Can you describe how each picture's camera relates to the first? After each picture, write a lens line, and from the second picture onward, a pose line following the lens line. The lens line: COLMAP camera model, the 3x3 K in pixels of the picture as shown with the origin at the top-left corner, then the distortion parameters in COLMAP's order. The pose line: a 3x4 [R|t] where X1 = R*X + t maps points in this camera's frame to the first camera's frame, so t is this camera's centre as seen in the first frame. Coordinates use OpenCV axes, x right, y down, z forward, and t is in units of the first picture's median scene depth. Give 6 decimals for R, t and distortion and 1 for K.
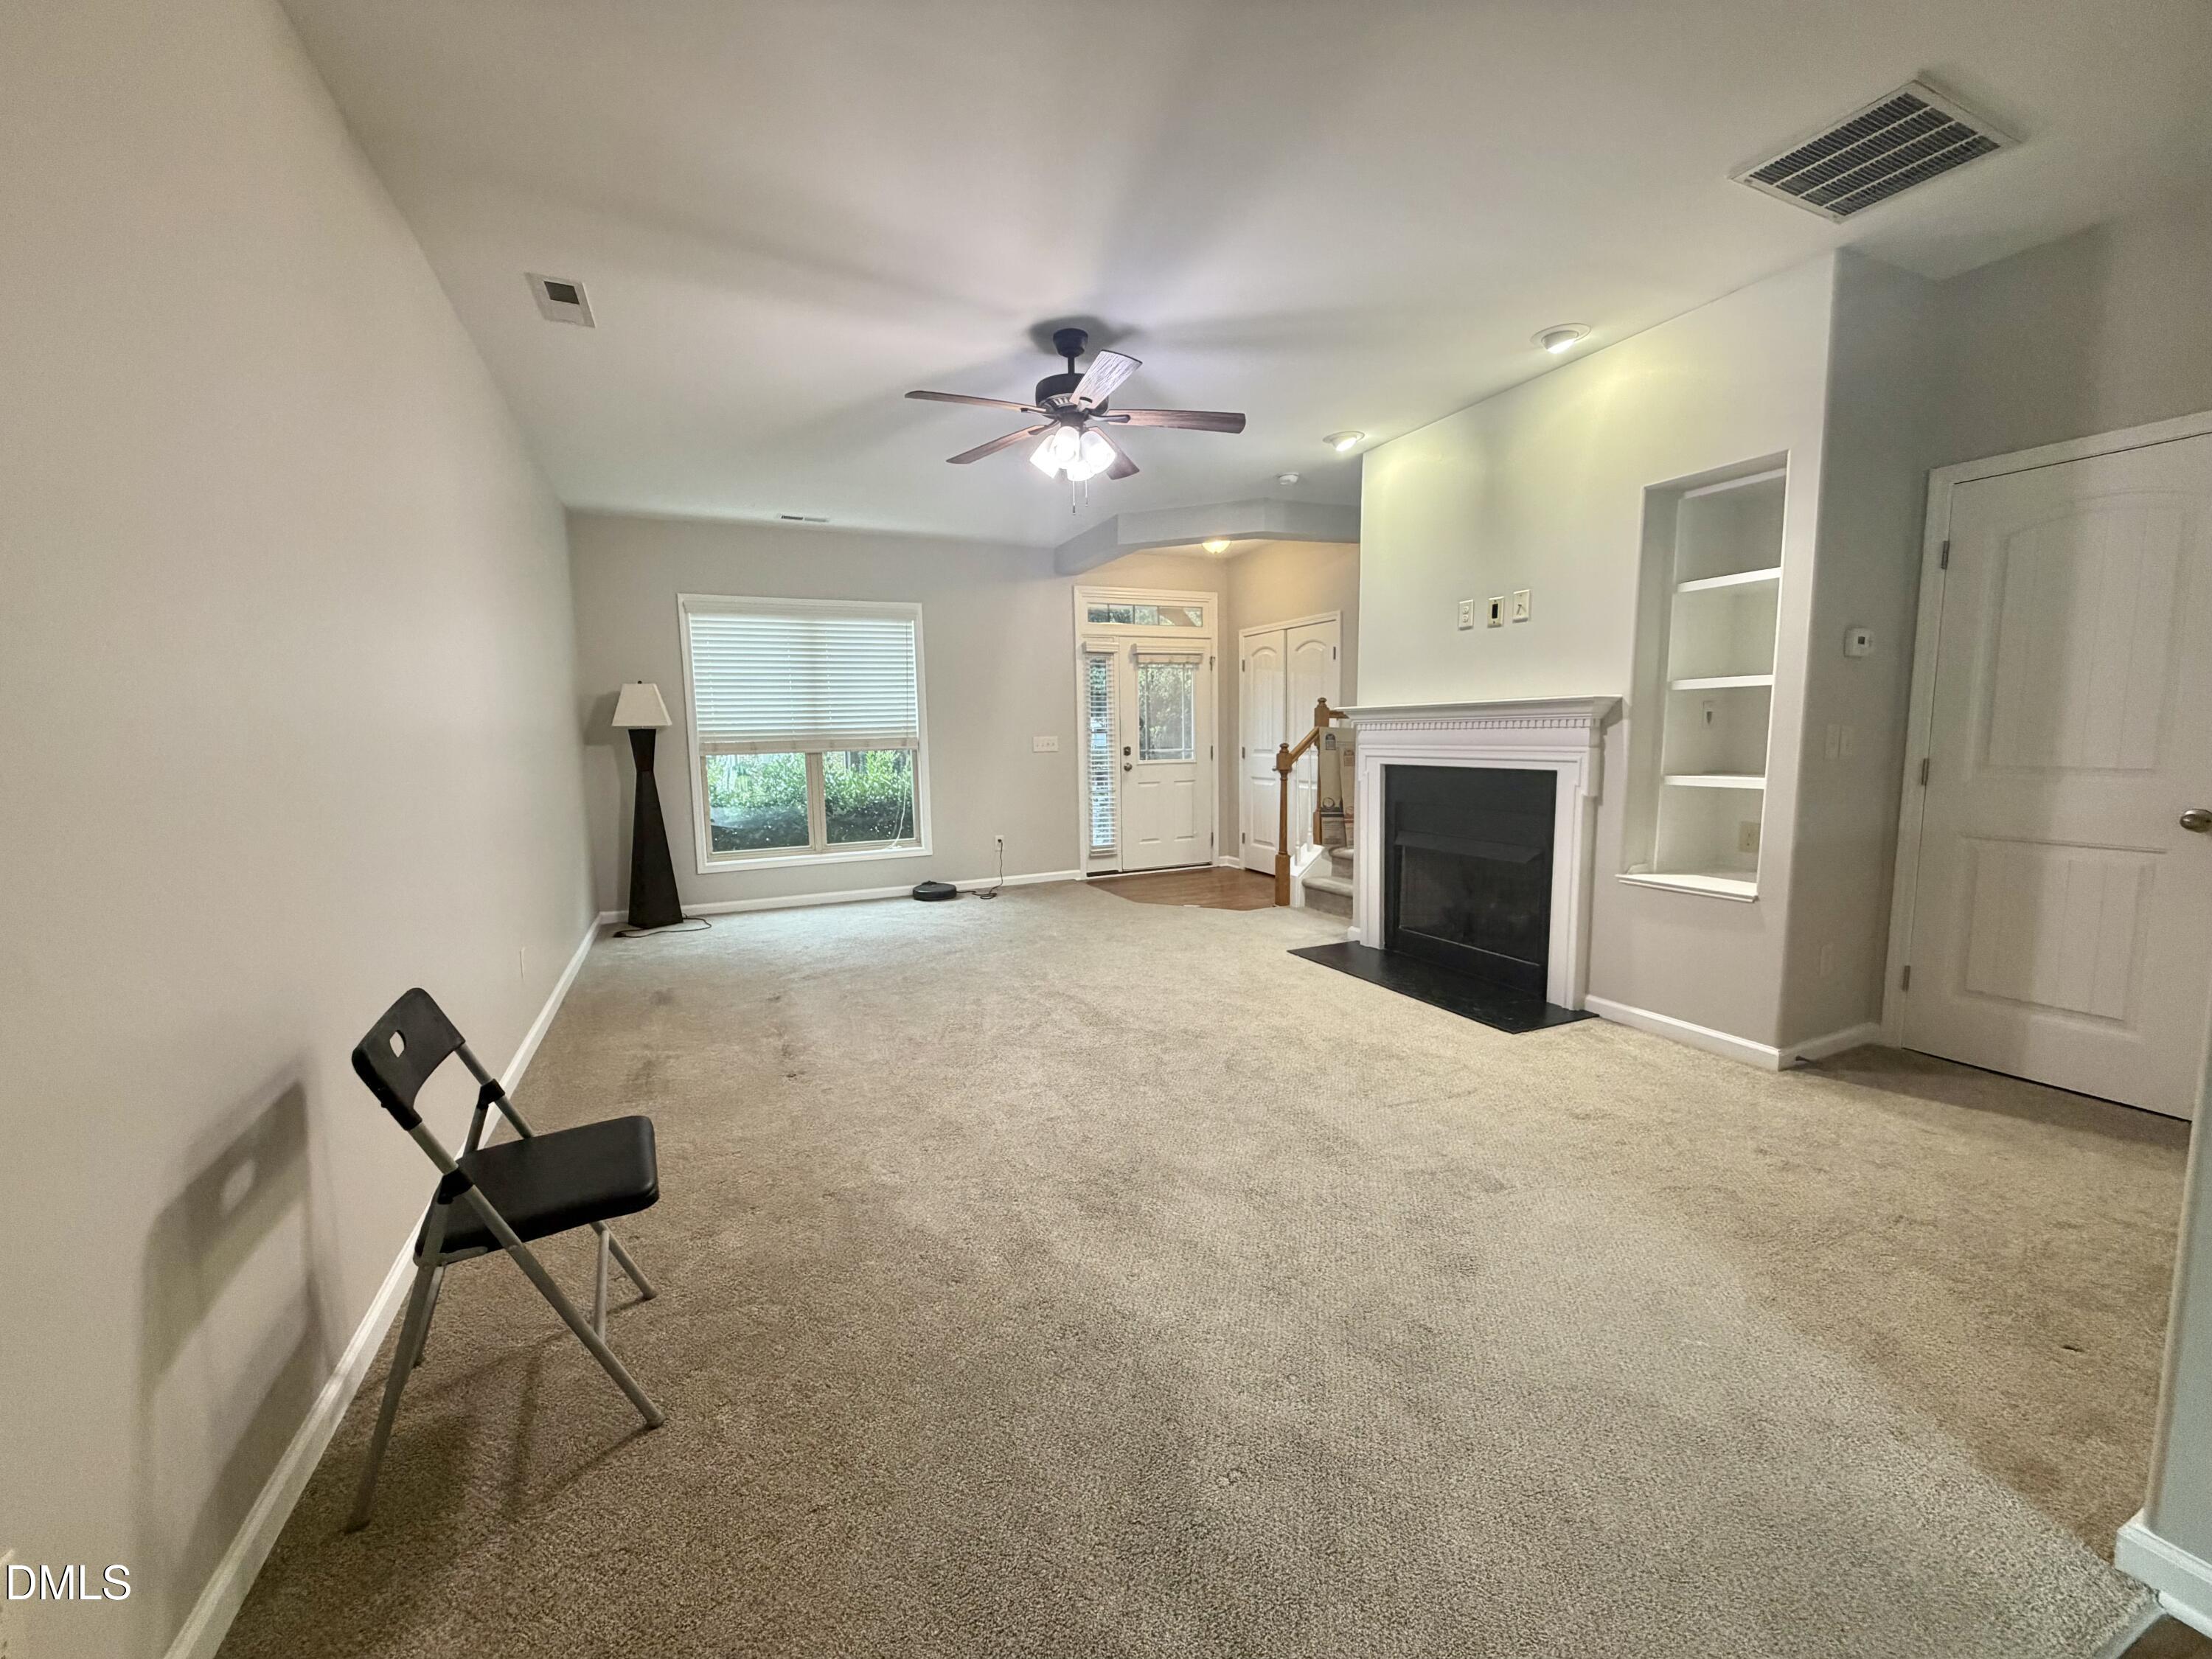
lens RADIAL K [[885.6, 0, 1106.1], [0, 885.6, 828.1], [0, 0, 1]] dist [0.002269, 0.000326]
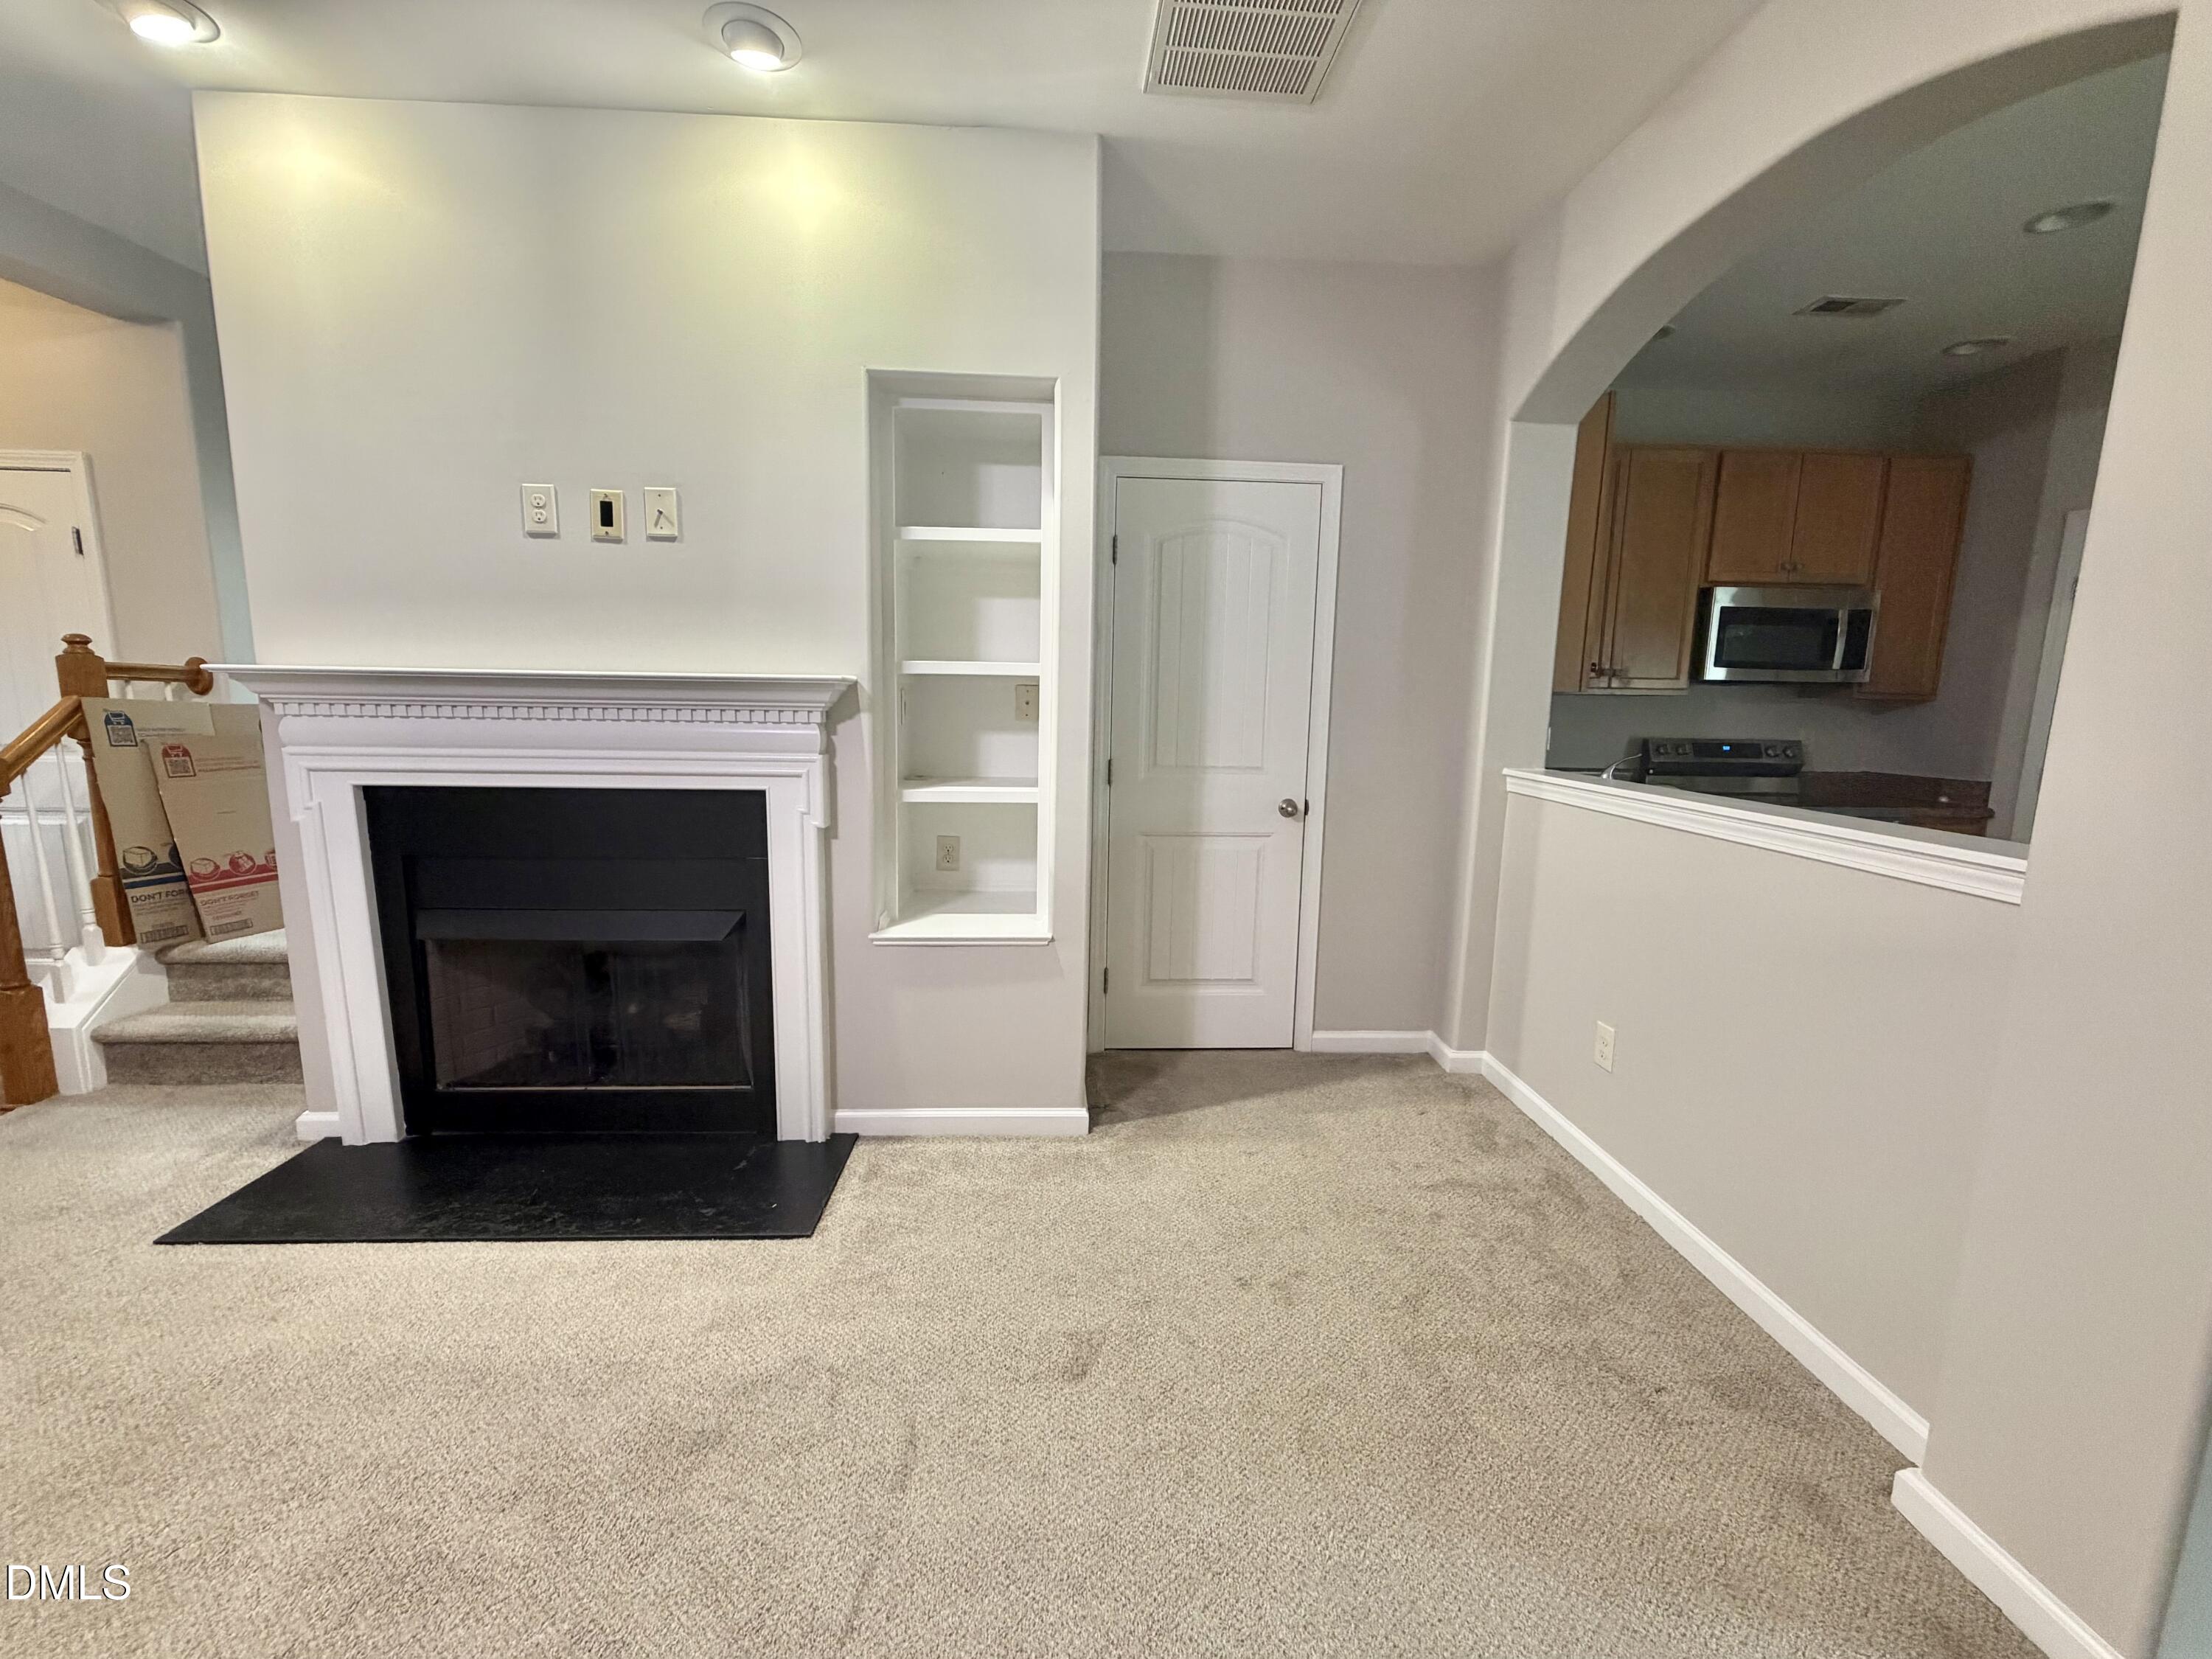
lens RADIAL K [[885.6, 0, 1109.8], [0, 885.6, 830.9], [0, 0, 1]] dist [0.002269, 0.000326]
pose [[0.376527, -0.116333, 0.919072, 0.010580], [0.076726, 0.992592, 0.094206, -0.061838], [-0.923223, 0.035046, 0.382664, 0.426334]]
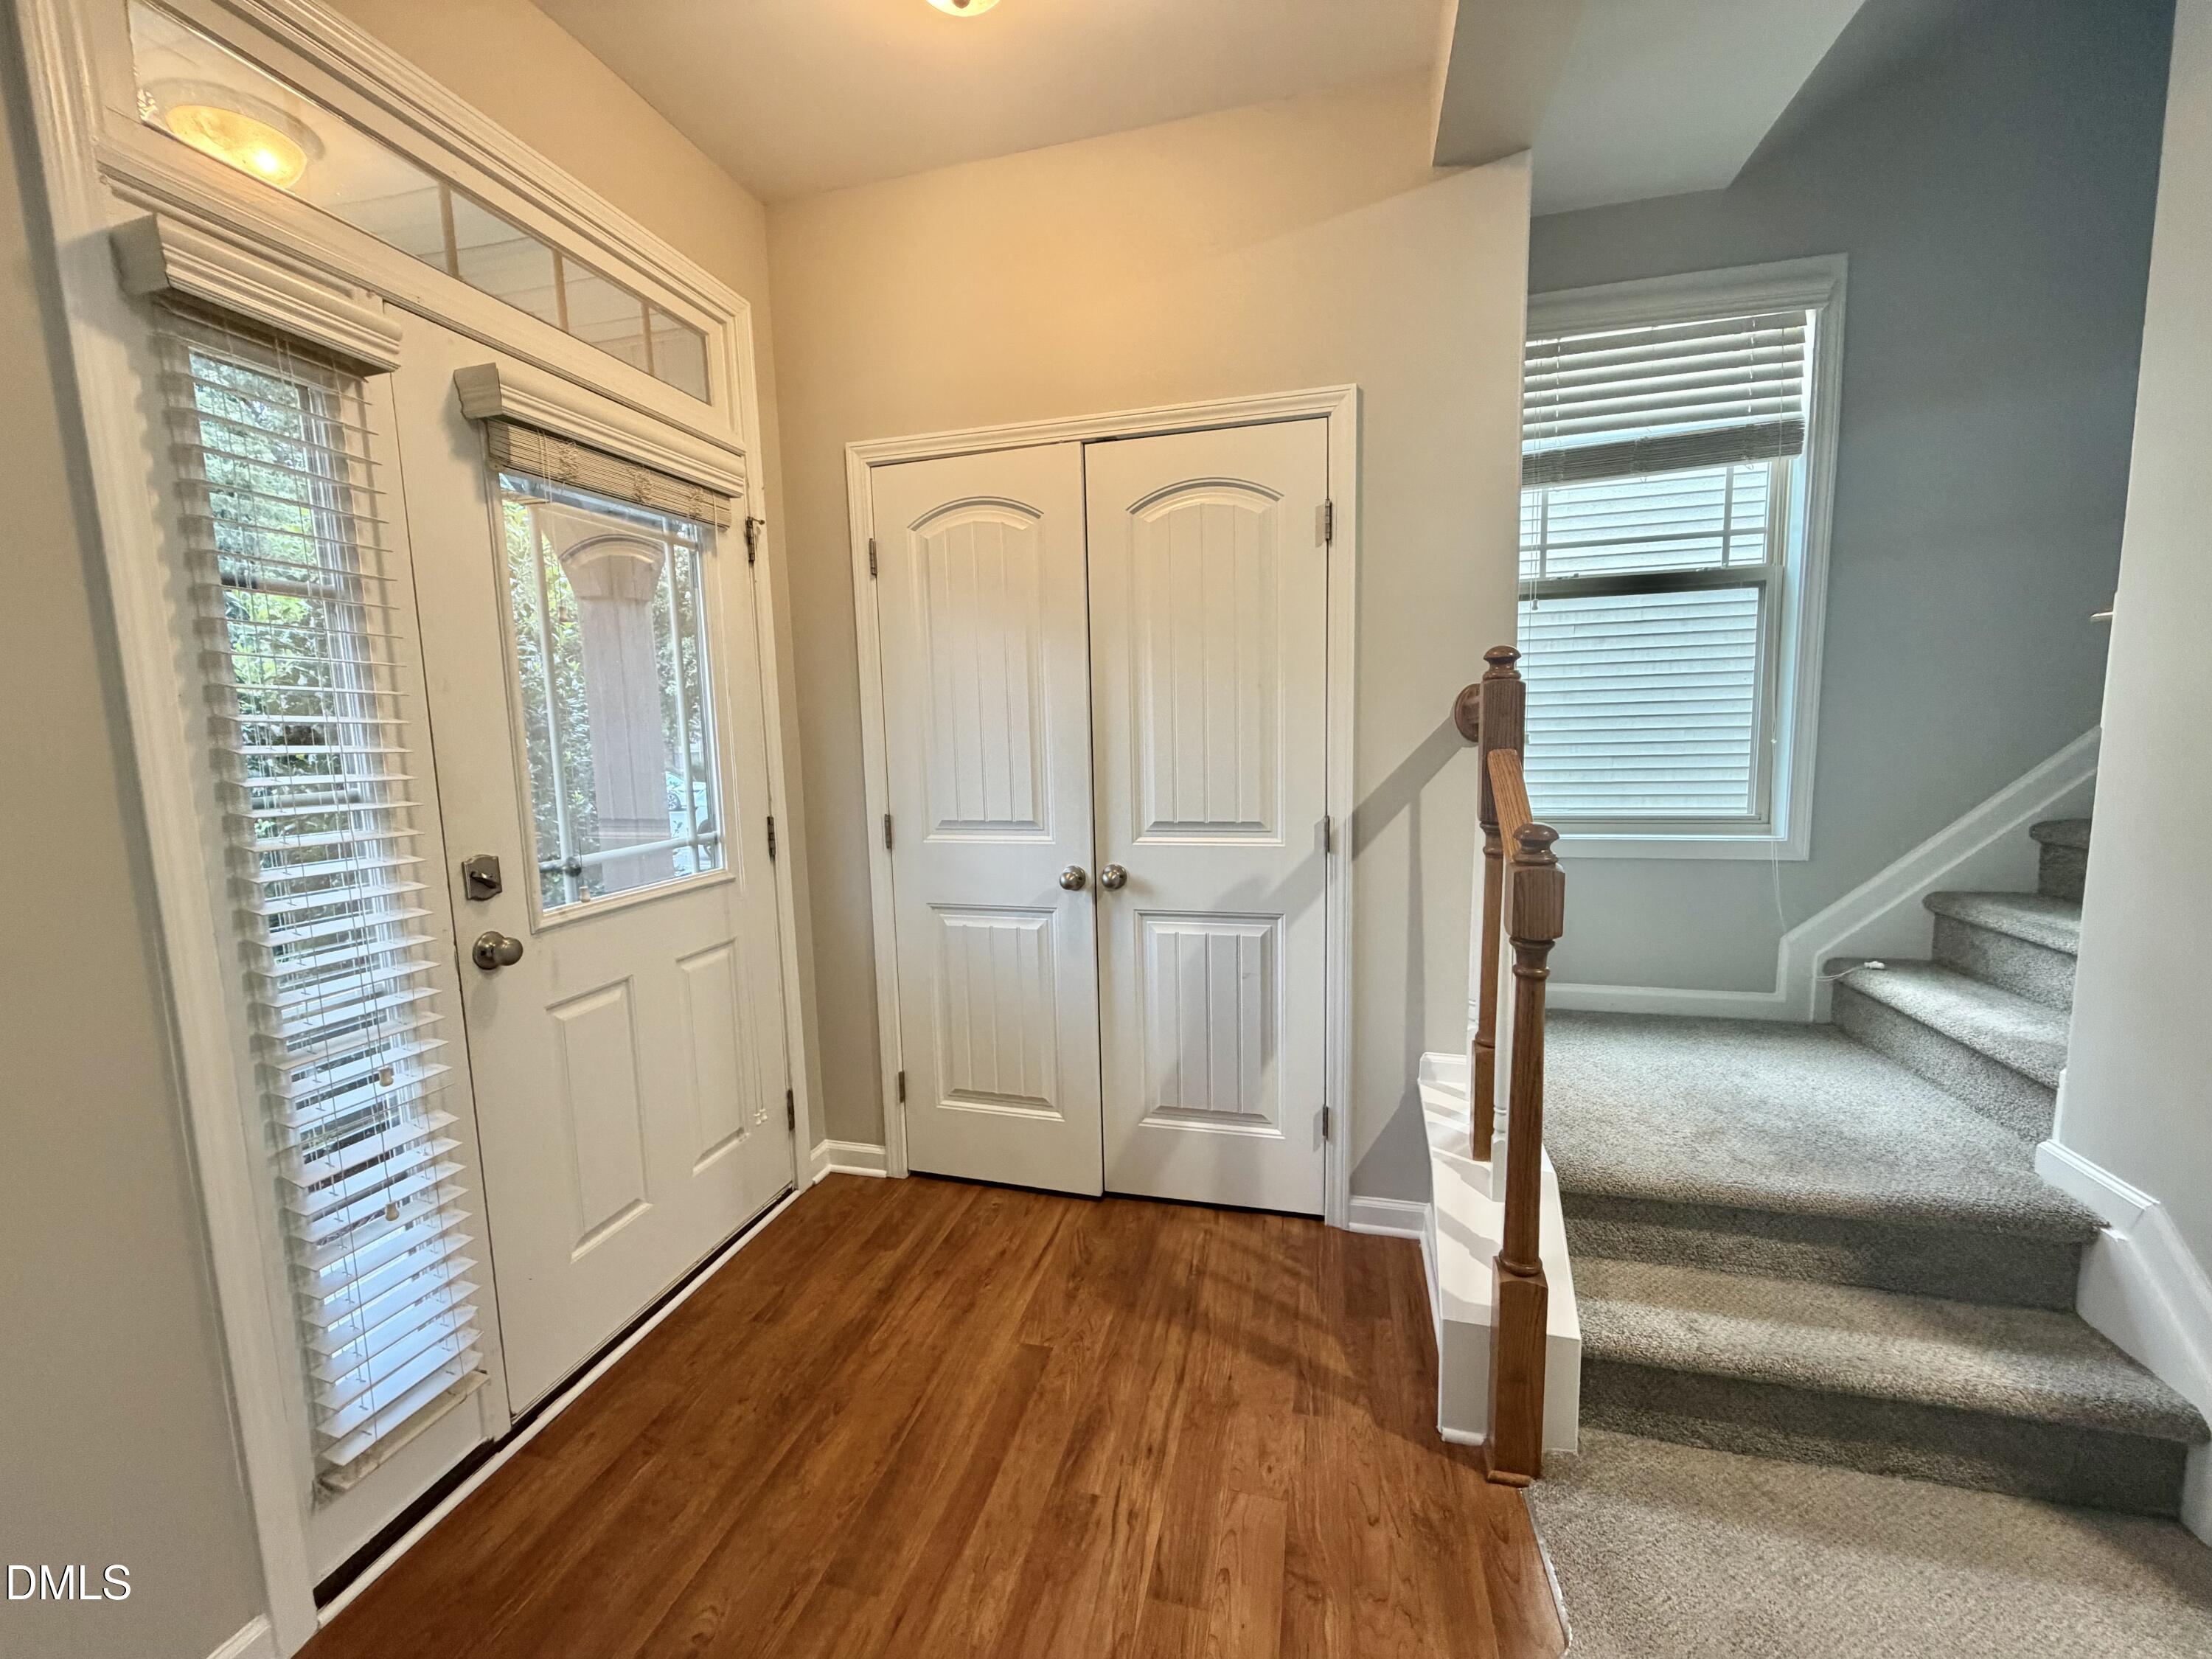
lens RADIAL K [[885.6, 0, 1110.3], [0, 885.6, 827.4], [0, 0, 1]] dist [0.002269, 0.000326]
pose [[0.636646, -0.086765, 0.766259, -0.068240], [0.097365, 0.994742, 0.031740, -0.146427], [-0.764985, 0.054400, 0.641747, 1.201447]]
